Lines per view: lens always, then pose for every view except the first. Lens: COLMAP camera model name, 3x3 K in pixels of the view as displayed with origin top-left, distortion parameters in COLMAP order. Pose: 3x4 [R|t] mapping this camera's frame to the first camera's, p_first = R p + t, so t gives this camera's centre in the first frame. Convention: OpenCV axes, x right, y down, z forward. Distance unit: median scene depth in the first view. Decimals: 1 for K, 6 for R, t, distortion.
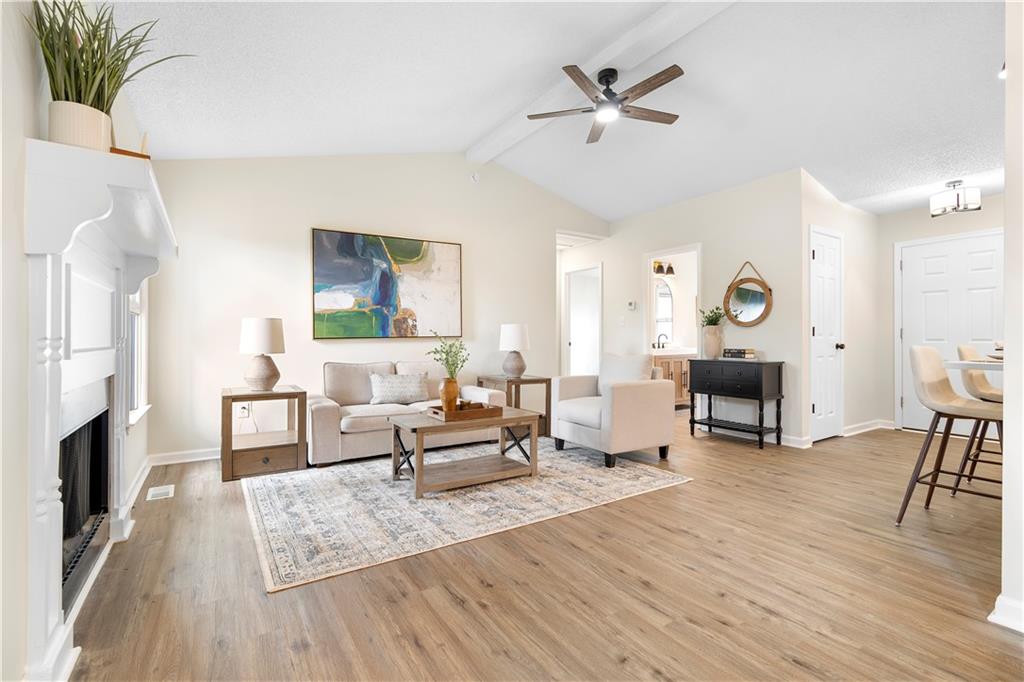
lens RADIAL K [[465.6, 0, 460.8], [0, 465.6, 386.3], [0, 0, 1]] dist [-0.005740, 0.000487]
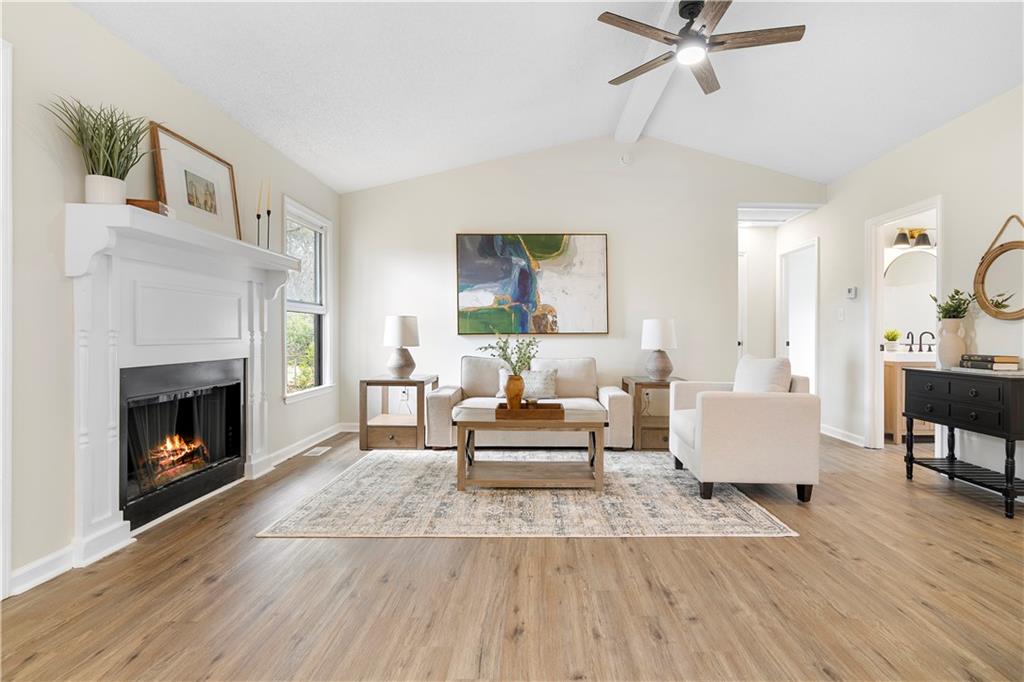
lens RADIAL K [[471.0, 0, 573.2], [0, 471.0, 383.0], [0, 0, 1]] dist [-0.004117, -0.000540]
pose [[0.859241, 0.059445, -0.508106, 0.609970], [-0.061041, 0.998043, 0.013540, -0.022849], [0.507916, 0.019381, 0.861188, 0.223442]]
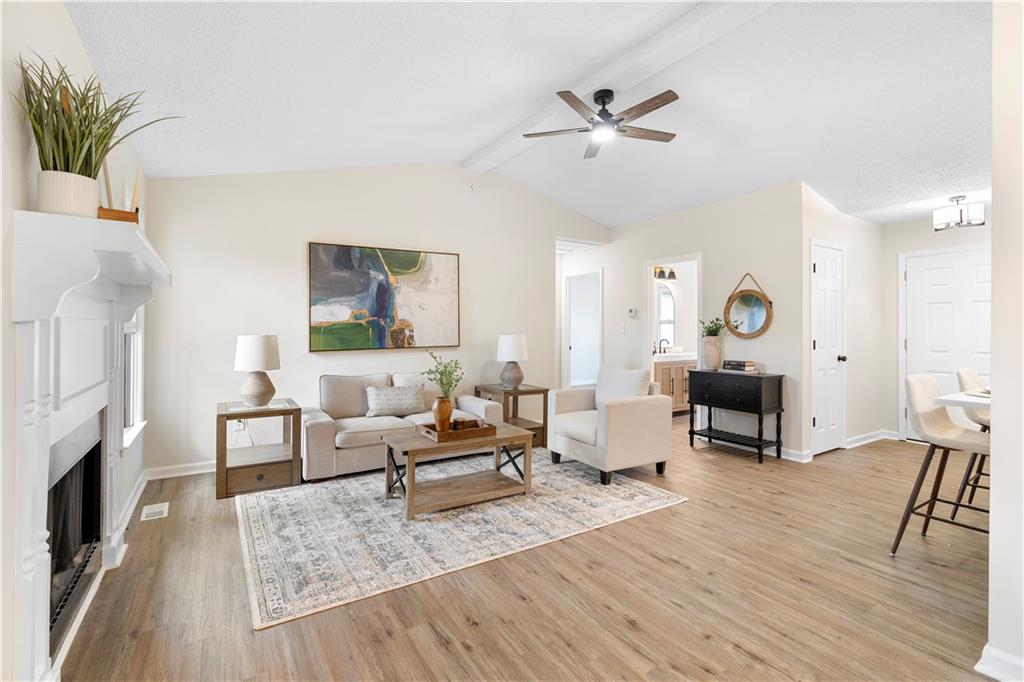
lens RADIAL K [[471.0, 0, 462.5], [0, 471.0, 367.9], [0, 0, 1]] dist [-0.004117, -0.000540]
pose [[0.999925, 0.006264, -0.010499, 0.028230], [-0.006289, 0.999977, -0.002344, -0.082373], [0.010484, 0.002410, 0.999942, -0.011279]]
